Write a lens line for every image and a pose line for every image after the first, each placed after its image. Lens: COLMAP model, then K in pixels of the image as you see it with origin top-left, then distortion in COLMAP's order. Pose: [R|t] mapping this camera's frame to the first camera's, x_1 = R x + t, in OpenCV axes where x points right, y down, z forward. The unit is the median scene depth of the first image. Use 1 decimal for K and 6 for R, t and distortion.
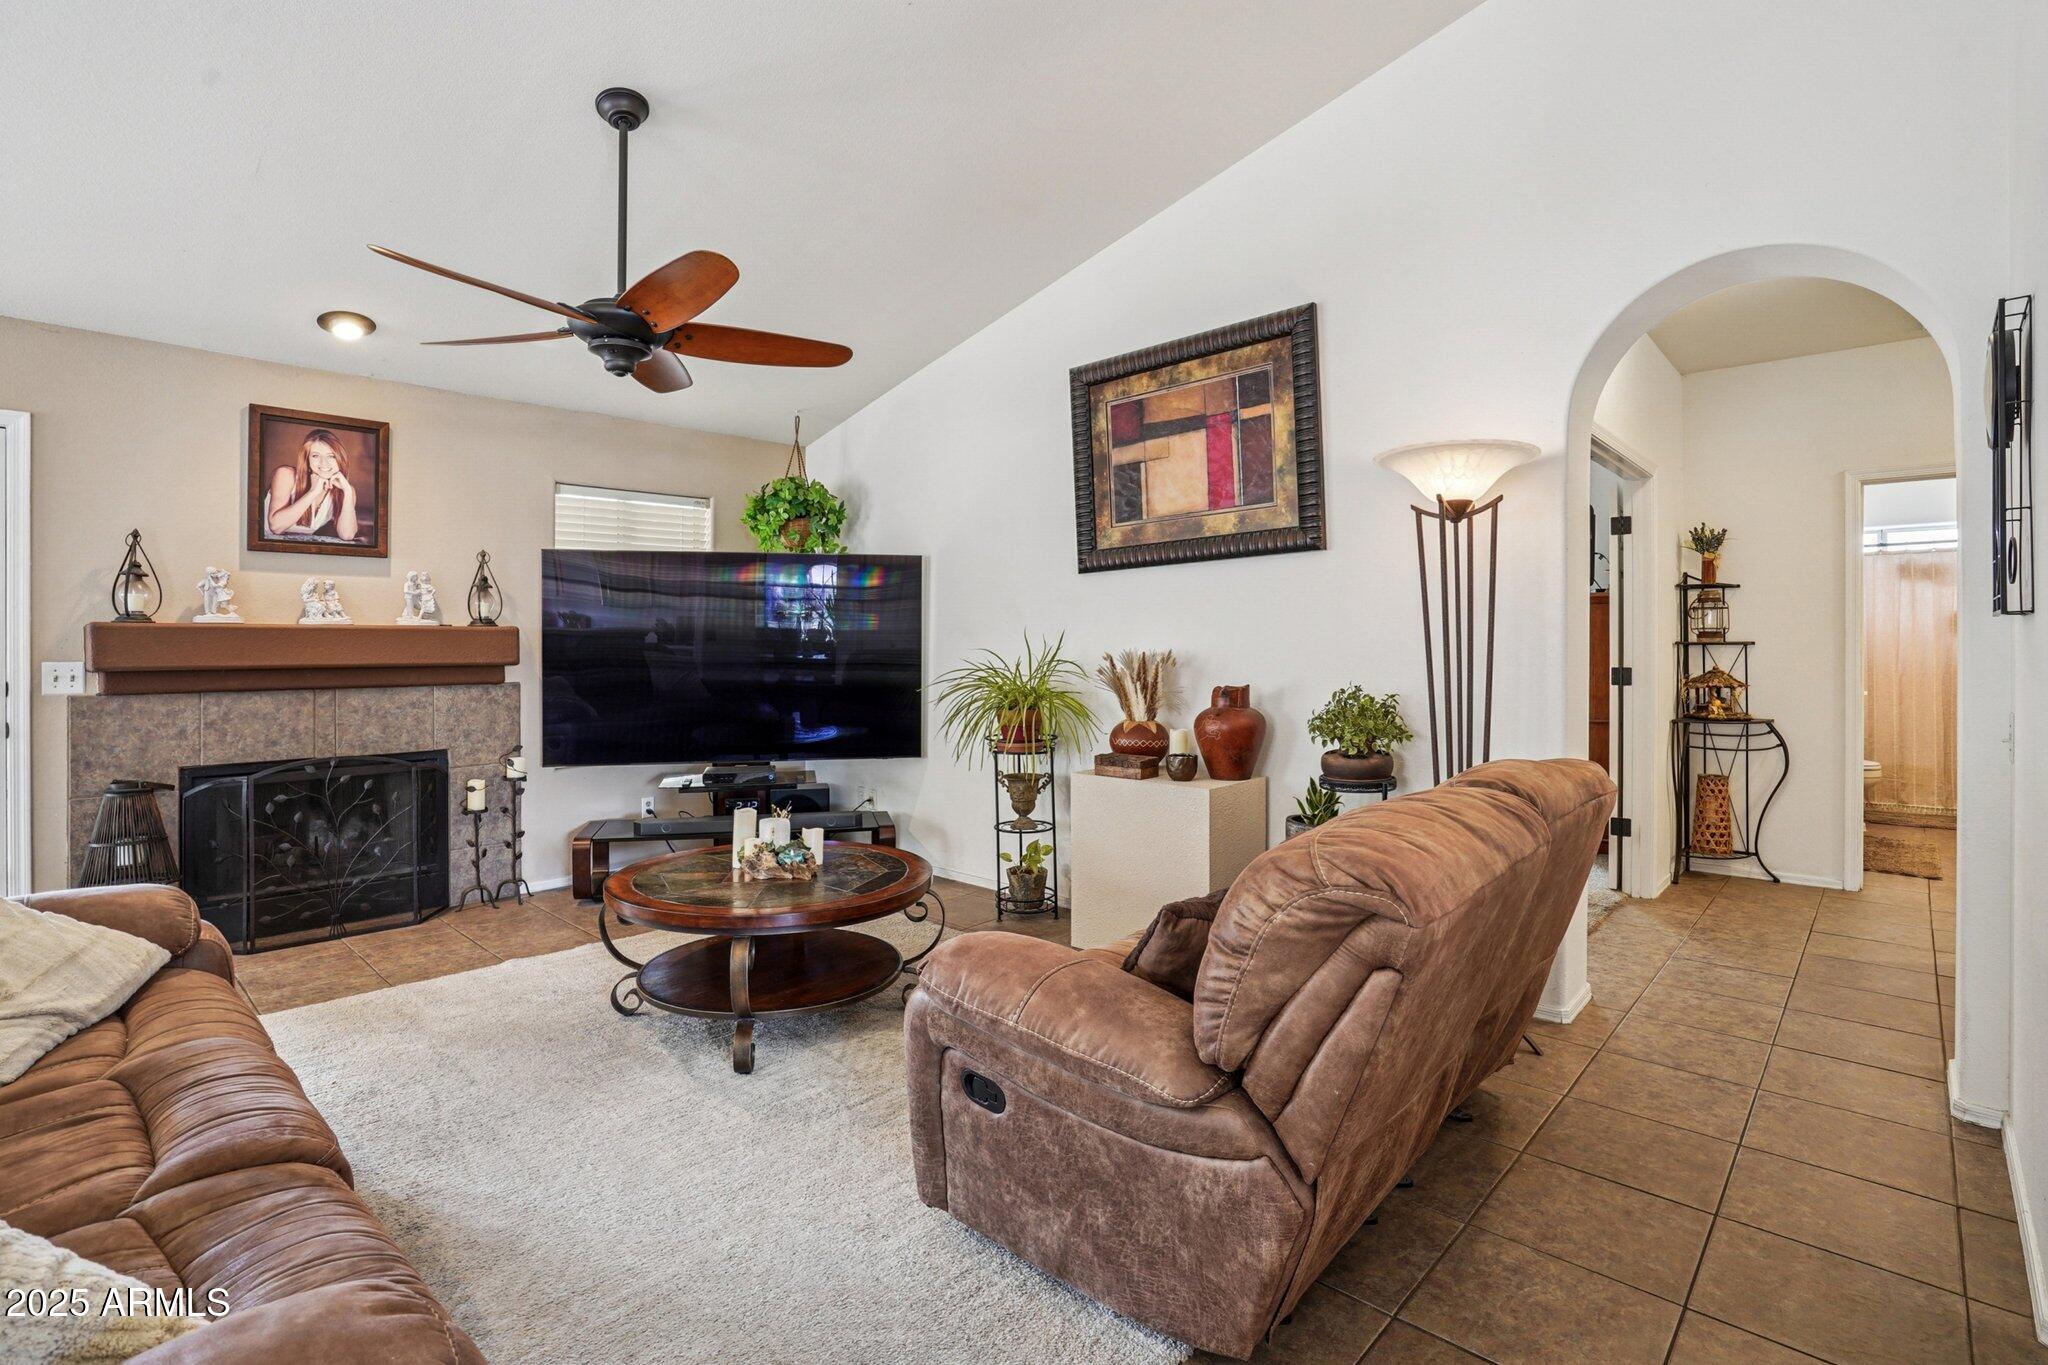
lens RADIAL K [[960.7, 0, 1015.7], [0, 960.7, 643.6], [0, 0, 1]] dist [-0.038348, 0.000642]
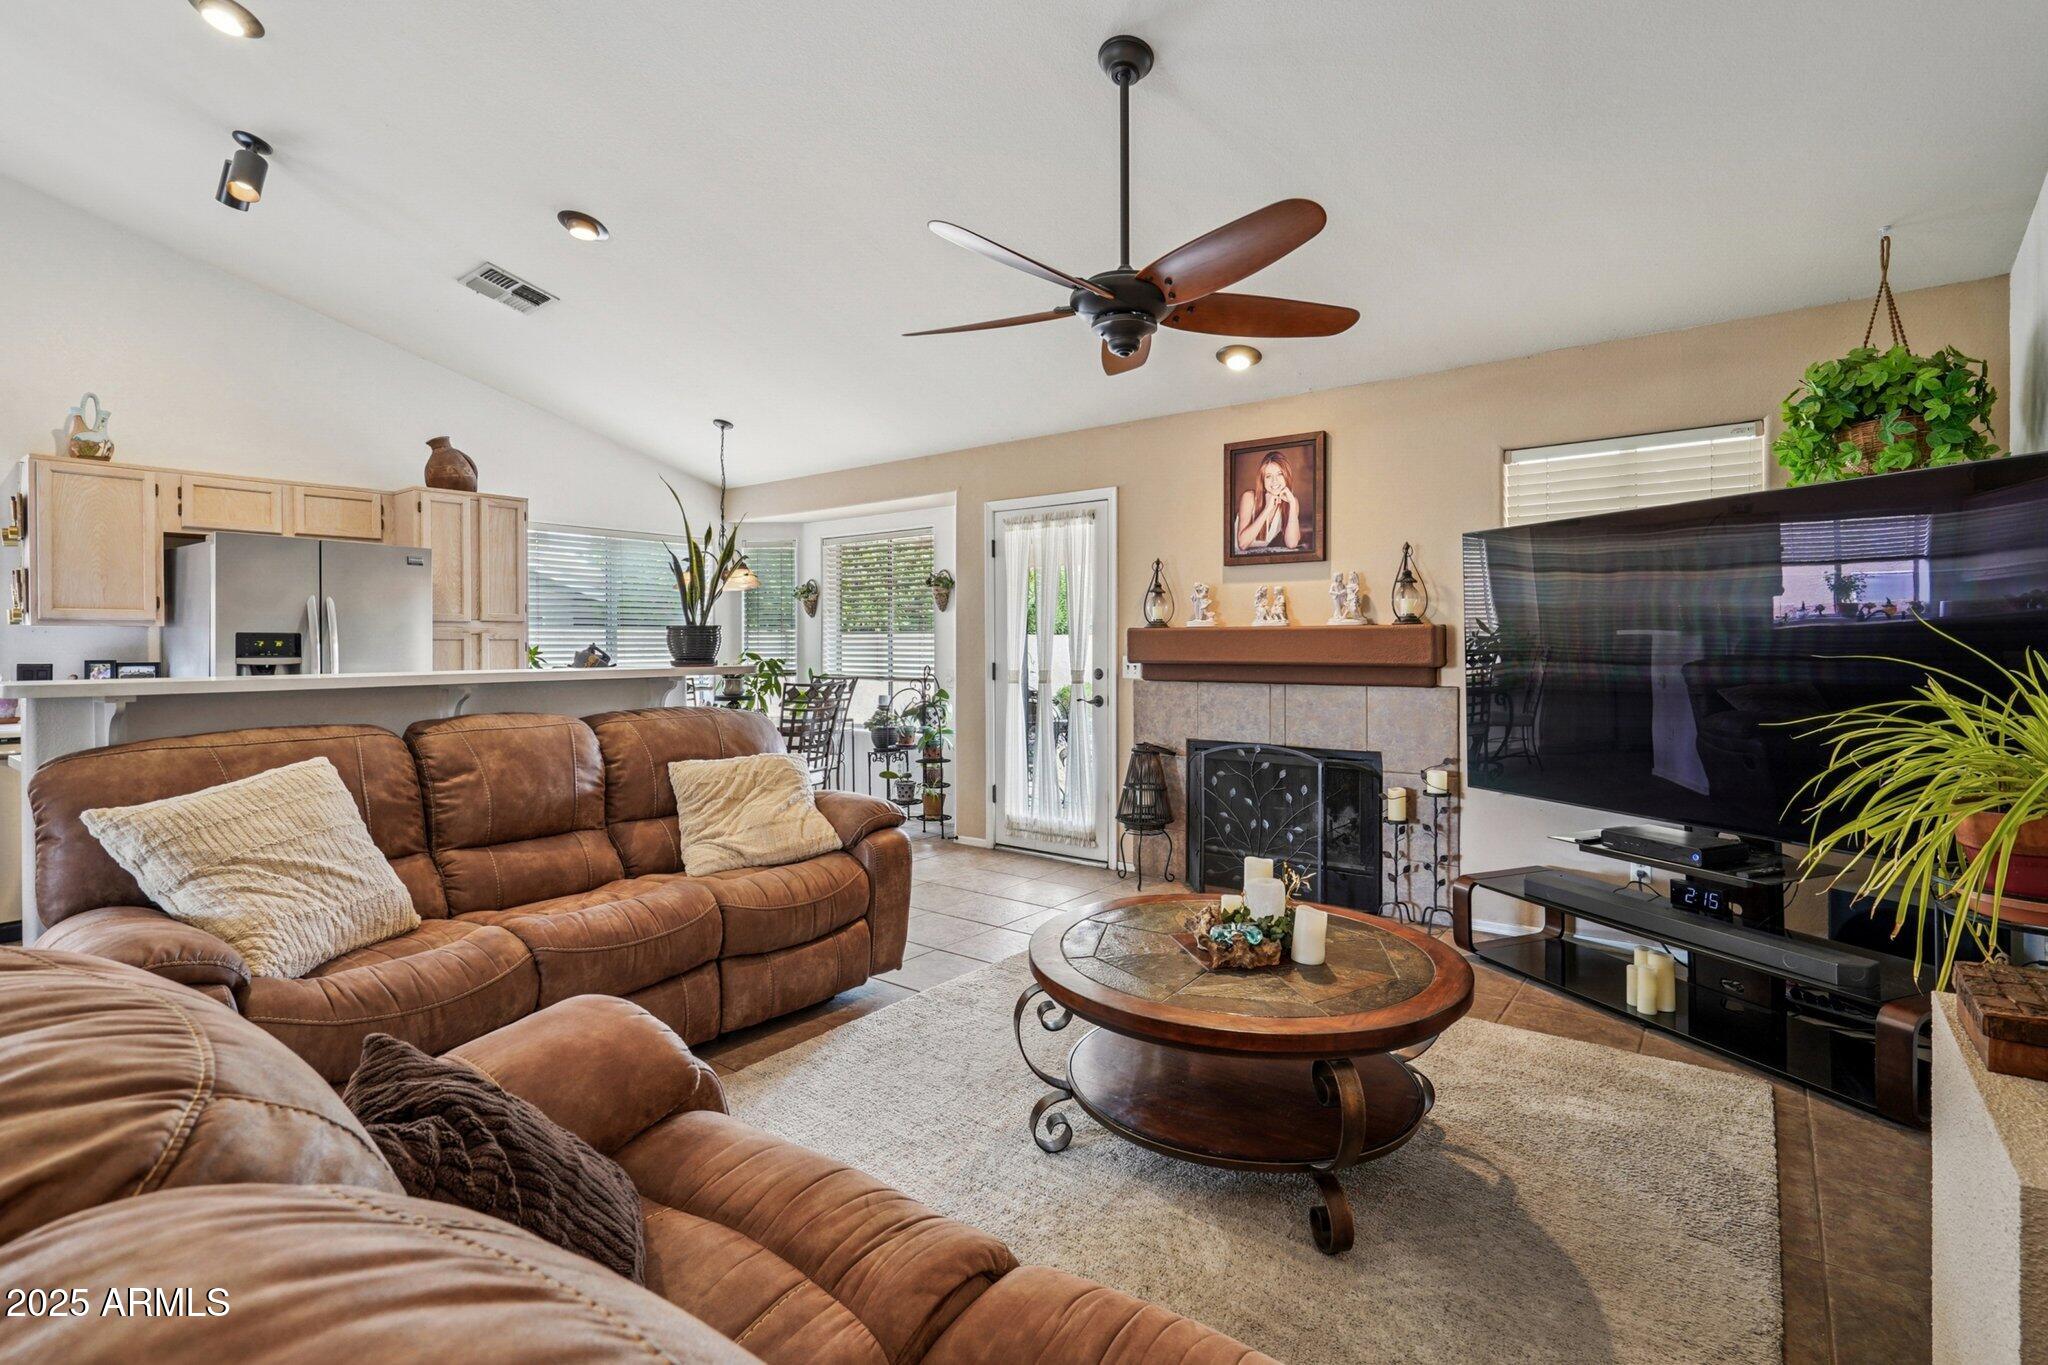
lens RADIAL K [[962.7, 0, 1014.1], [0, 962.7, 640.4], [0, 0, 1]] dist [0.002513, 0.000127]
pose [[0.100317, -0.000252, -0.994956, 0.379628], [-0.000132, 1.000000, -0.000266, -0.002736], [0.994956, 0.000158, 0.100317, 0.587054]]
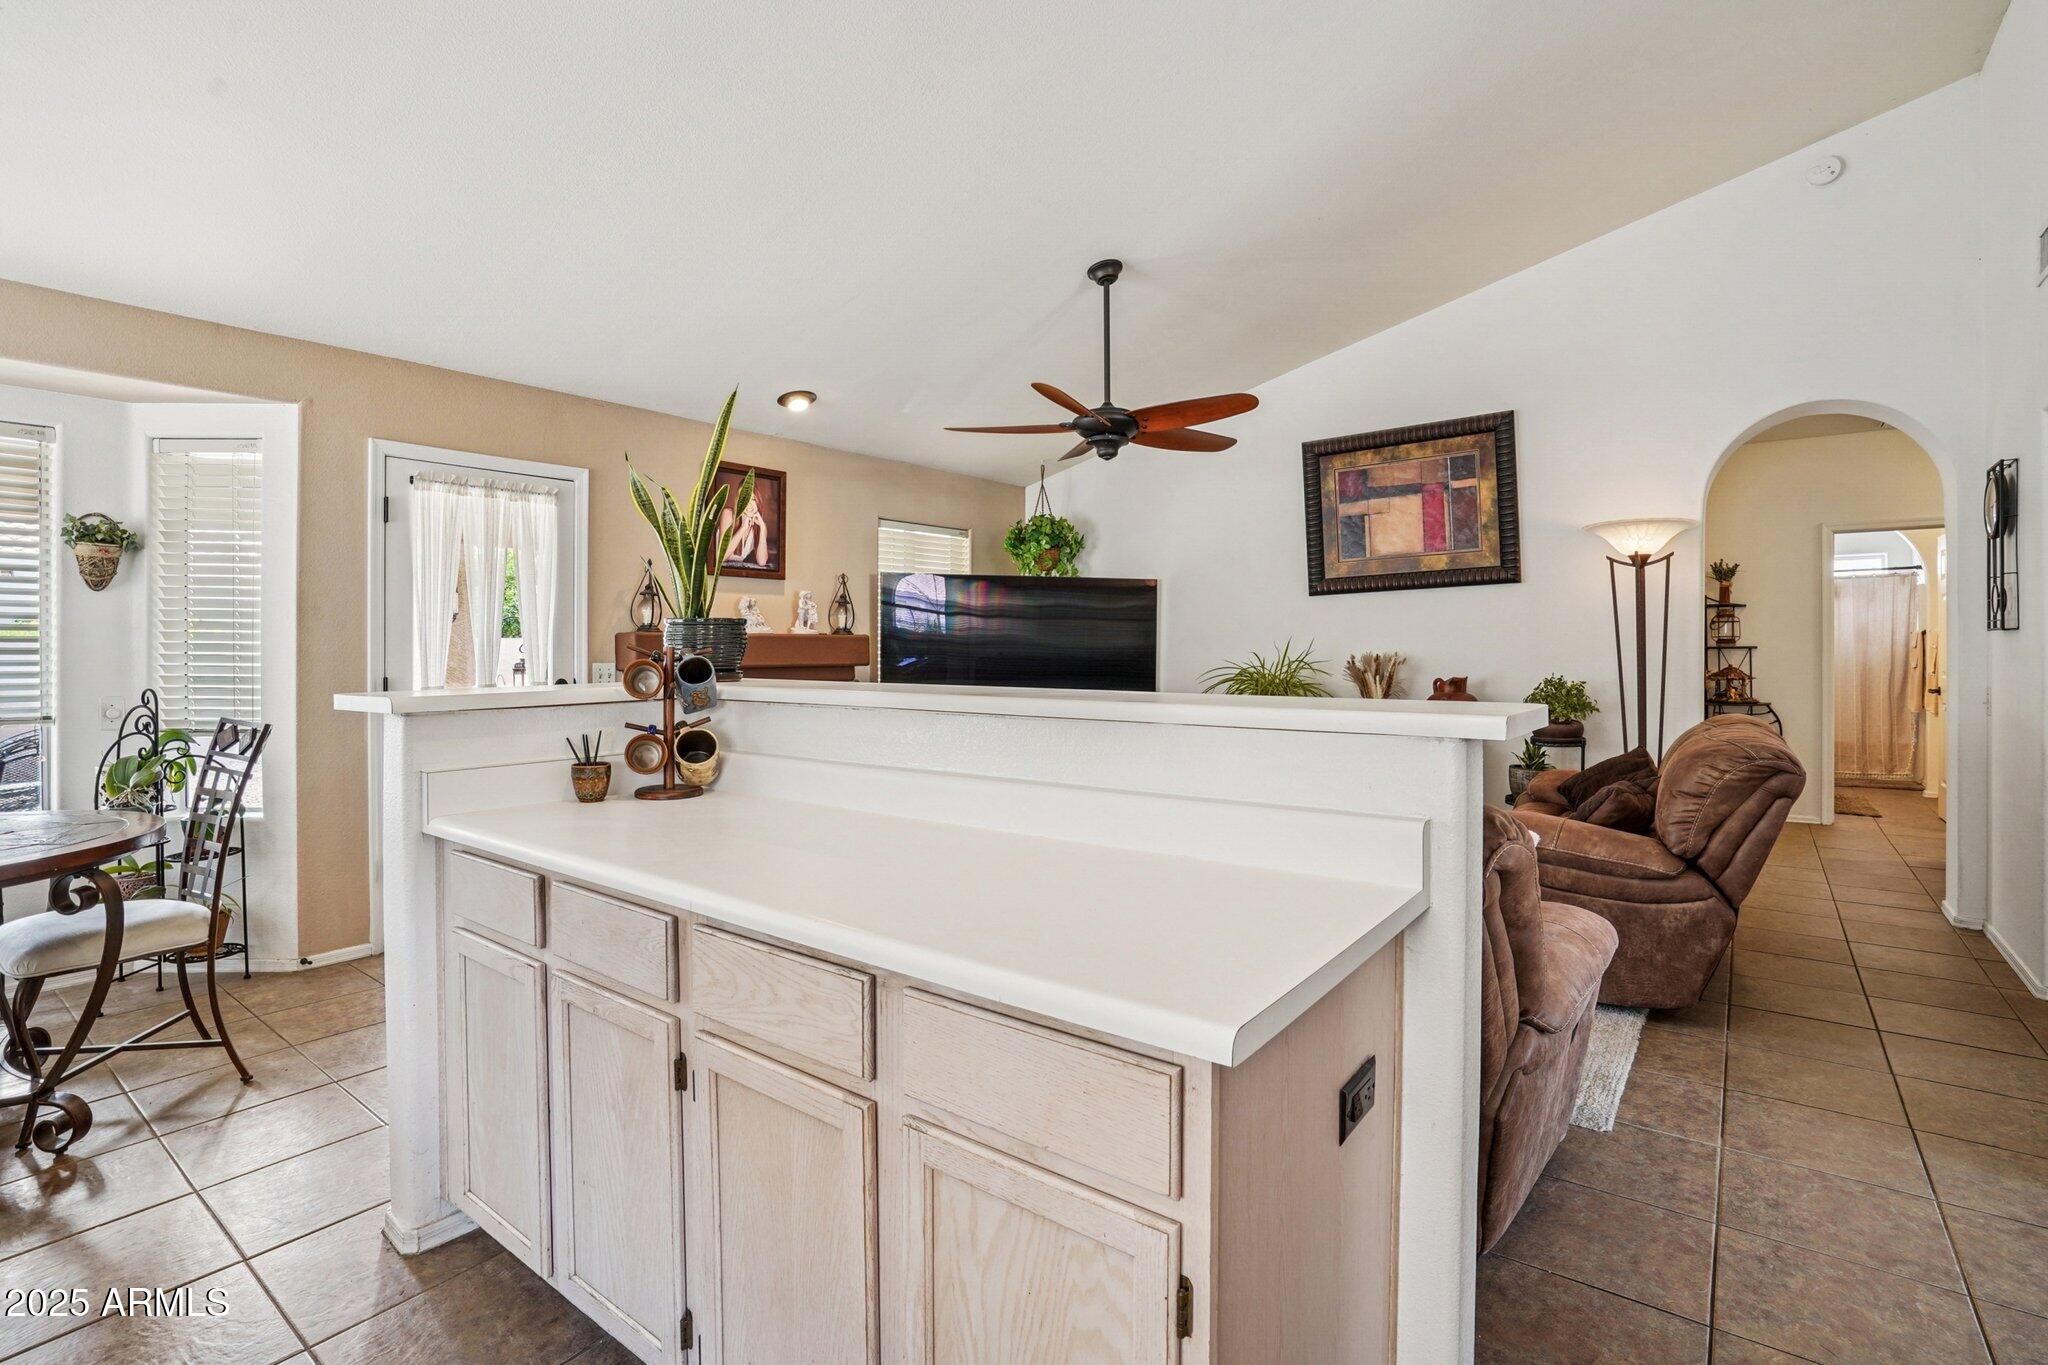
lens RADIAL K [[960.7, 0, 1015.7], [0, 960.7, 643.6], [0, 0, 1]] dist [-0.038348, 0.000642]
pose [[0.995233, -0.000195, 0.097522, -0.515352], [0.000812, 0.999980, -0.006292, 0.002054], [-0.097519, 0.006341, 0.995213, -0.314035]]
